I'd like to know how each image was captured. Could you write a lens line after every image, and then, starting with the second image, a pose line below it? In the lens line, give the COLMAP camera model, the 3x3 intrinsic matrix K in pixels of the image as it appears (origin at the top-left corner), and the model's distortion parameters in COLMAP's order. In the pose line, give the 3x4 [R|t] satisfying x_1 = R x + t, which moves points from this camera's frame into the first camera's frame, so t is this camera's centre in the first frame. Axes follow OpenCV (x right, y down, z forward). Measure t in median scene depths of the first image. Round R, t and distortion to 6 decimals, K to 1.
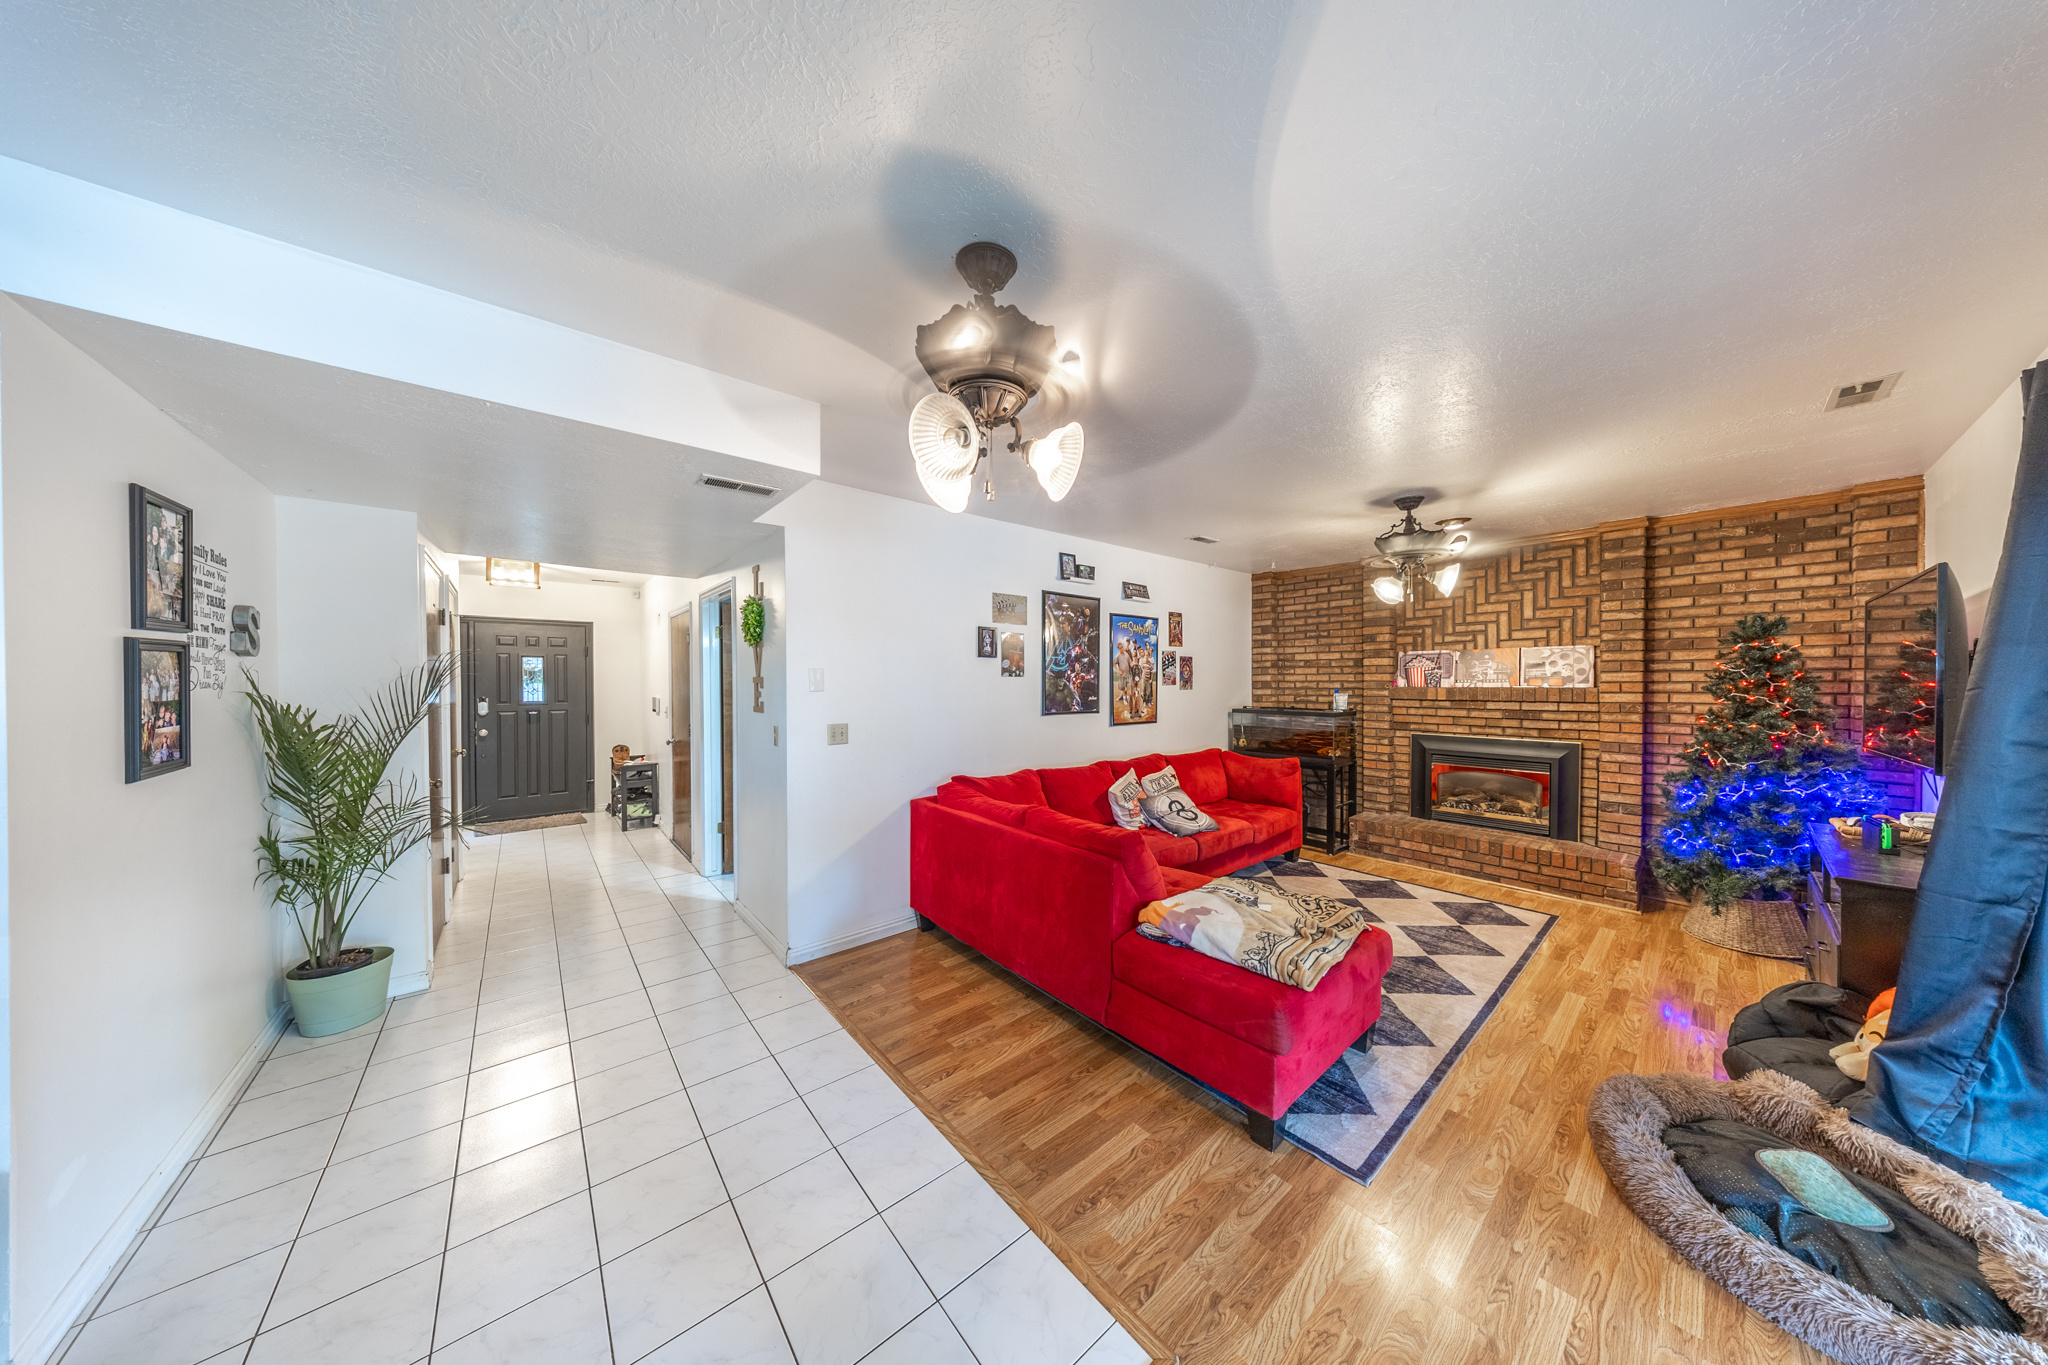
lens RADIAL K [[588.0, 0, 1020.8], [0, 588.0, 679.7], [0, 0, 1]] dist [-0.004636, -0.000519]
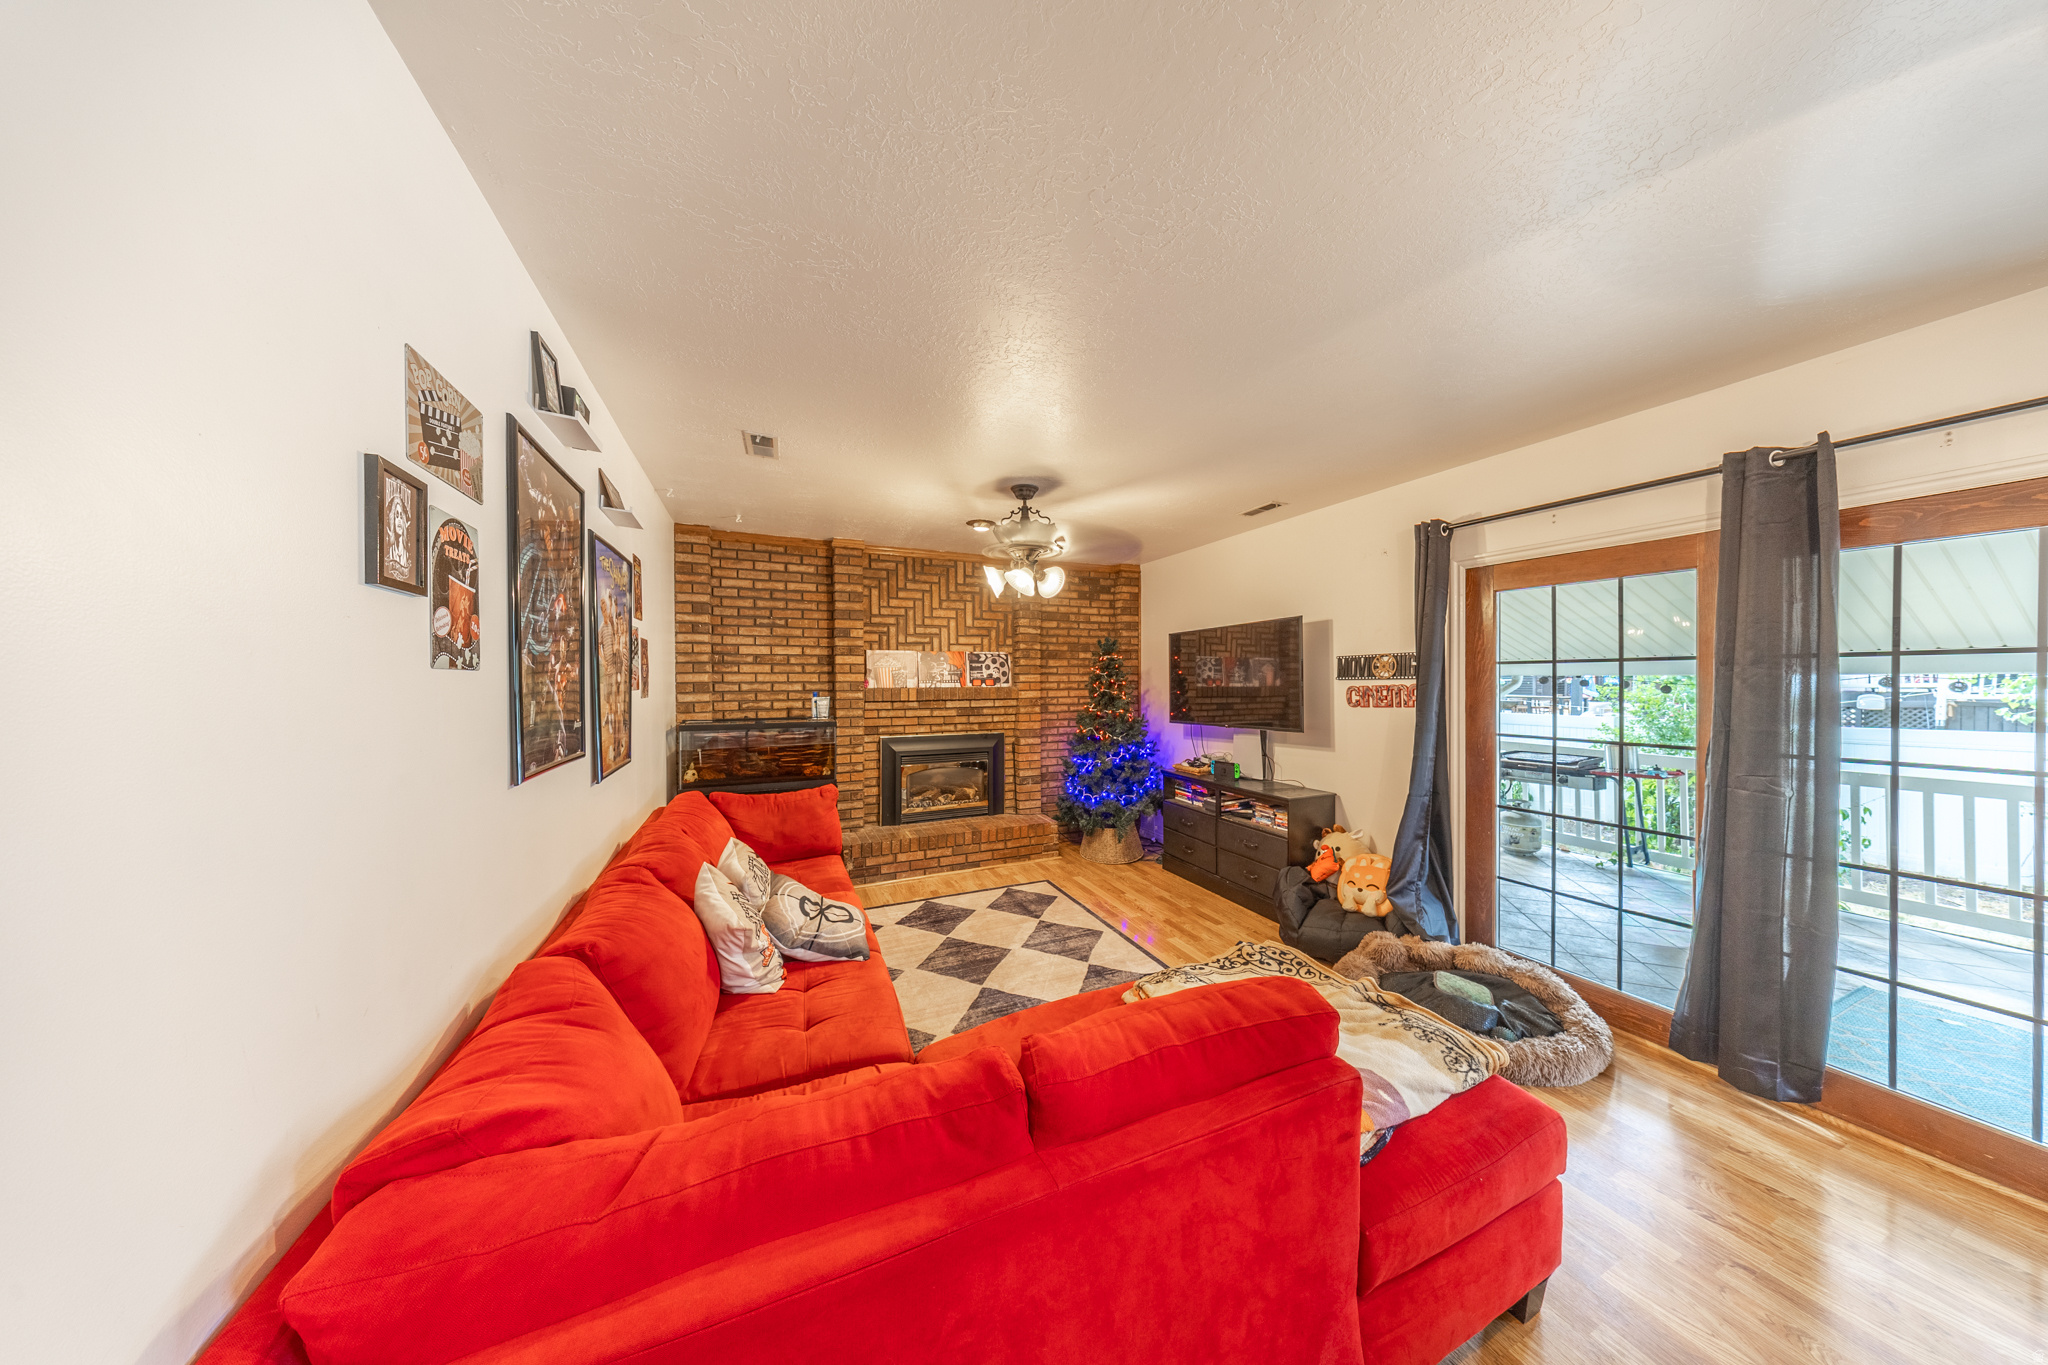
lens RADIAL K [[588.0, 0, 1033.4], [0, 588.0, 683.1], [0, 0, 1]] dist [-0.004636, -0.000519]
pose [[0.281349, -0.003684, 0.959598, -0.193695], [-0.000642, 0.999992, 0.004027, 0.000409], [-0.959605, -0.001749, 0.281345, 0.585662]]
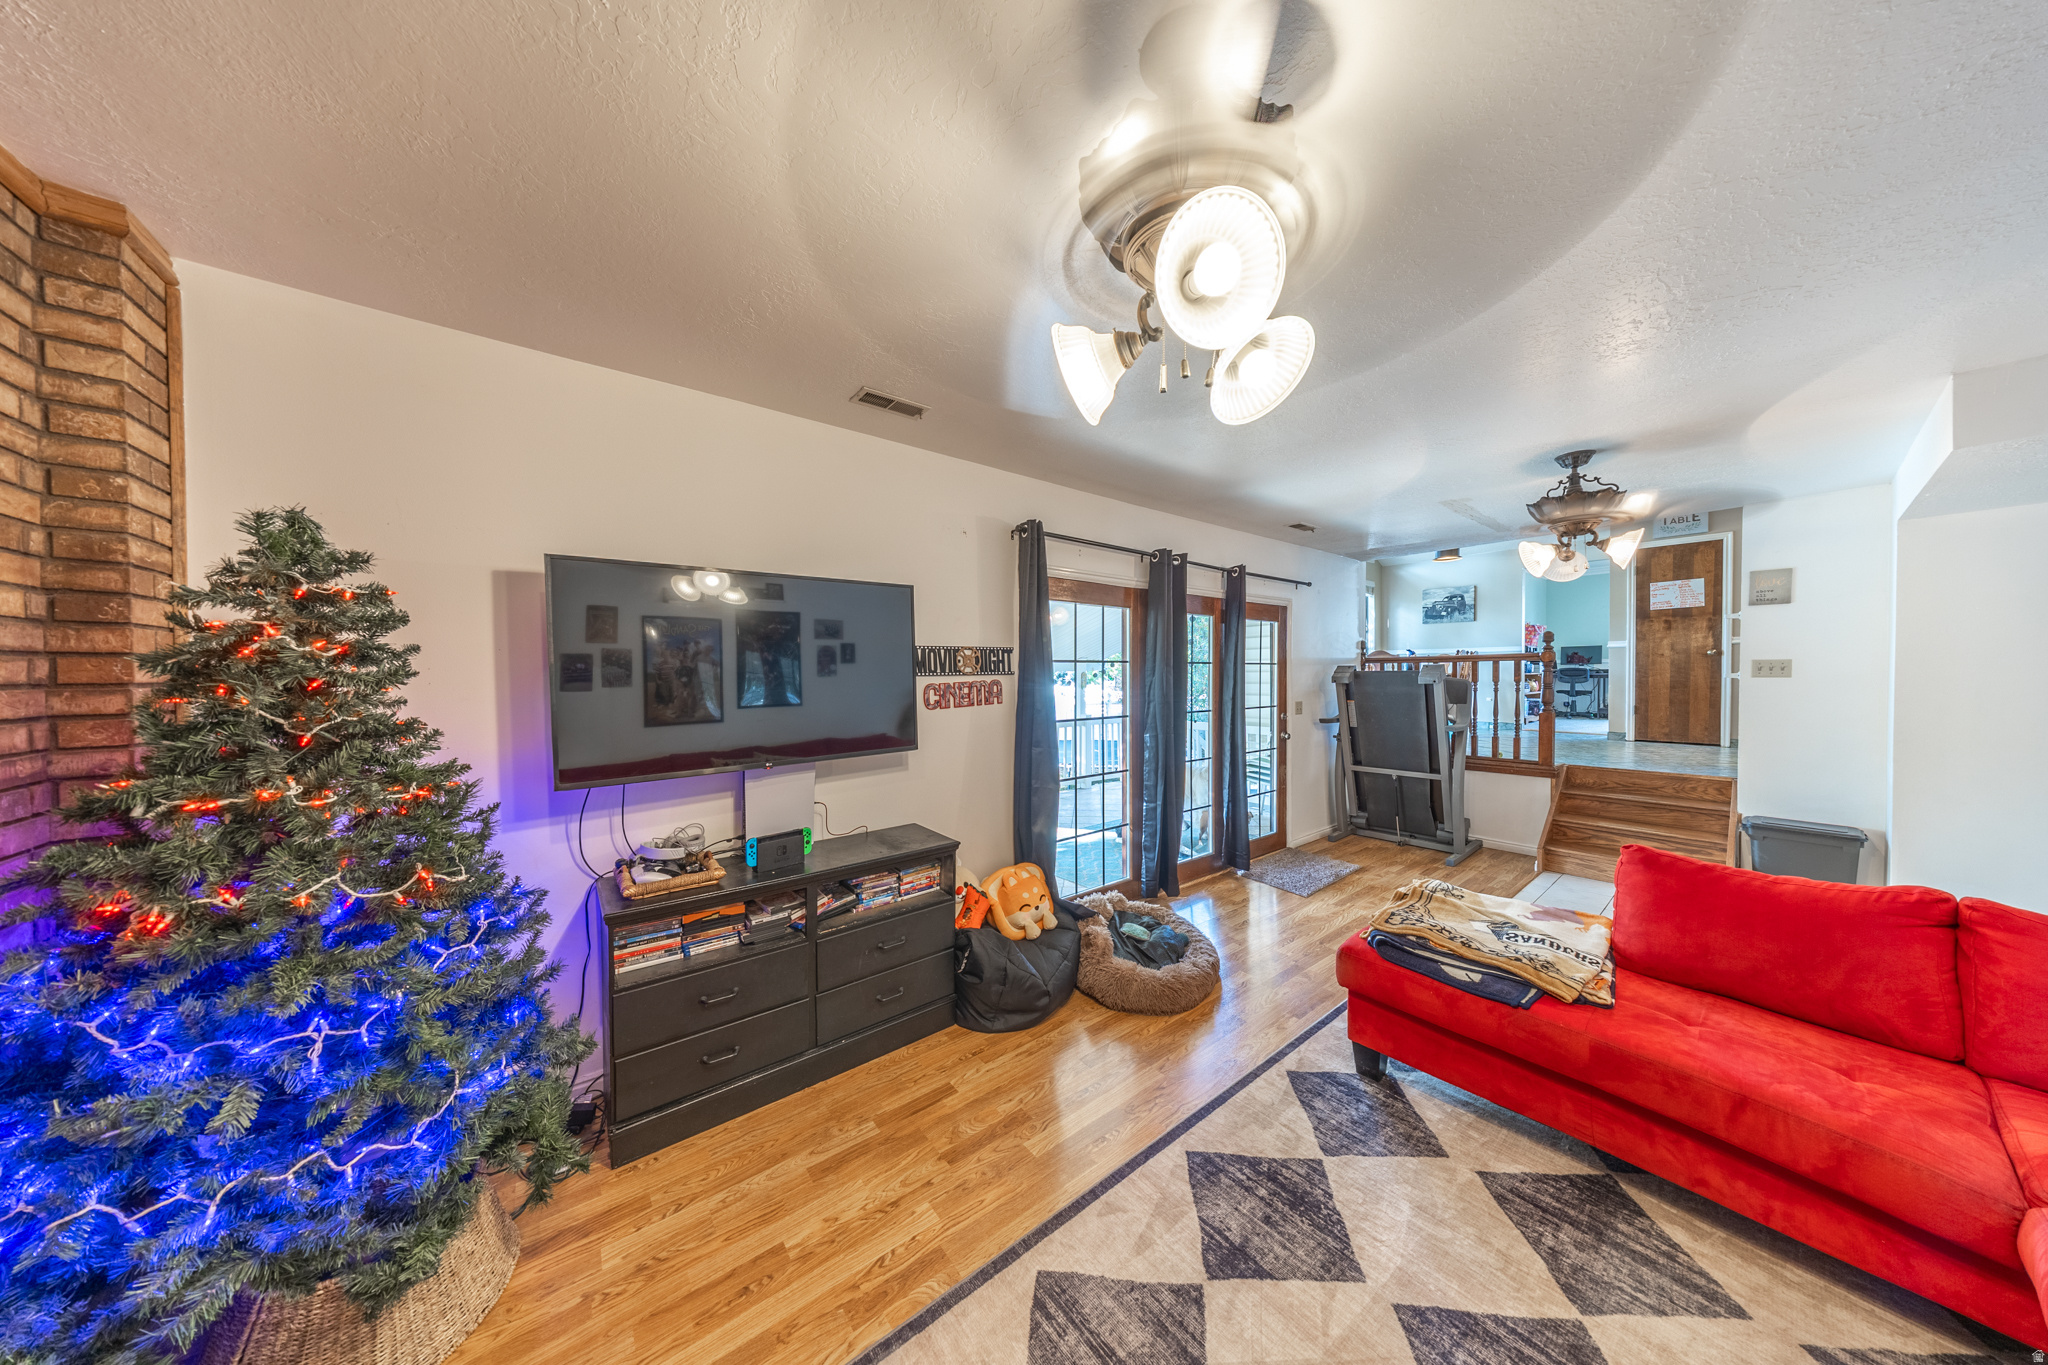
lens RADIAL K [[588.0, 0, 1022.5], [0, 588.0, 686.9], [0, 0, 1]] dist [-0.004636, -0.000519]
pose [[-0.999090, 0.006341, 0.042173, 0.584662], [0.007089, 0.999820, 0.017620, 0.000228], [-0.042054, 0.017903, -0.998955, 1.043790]]
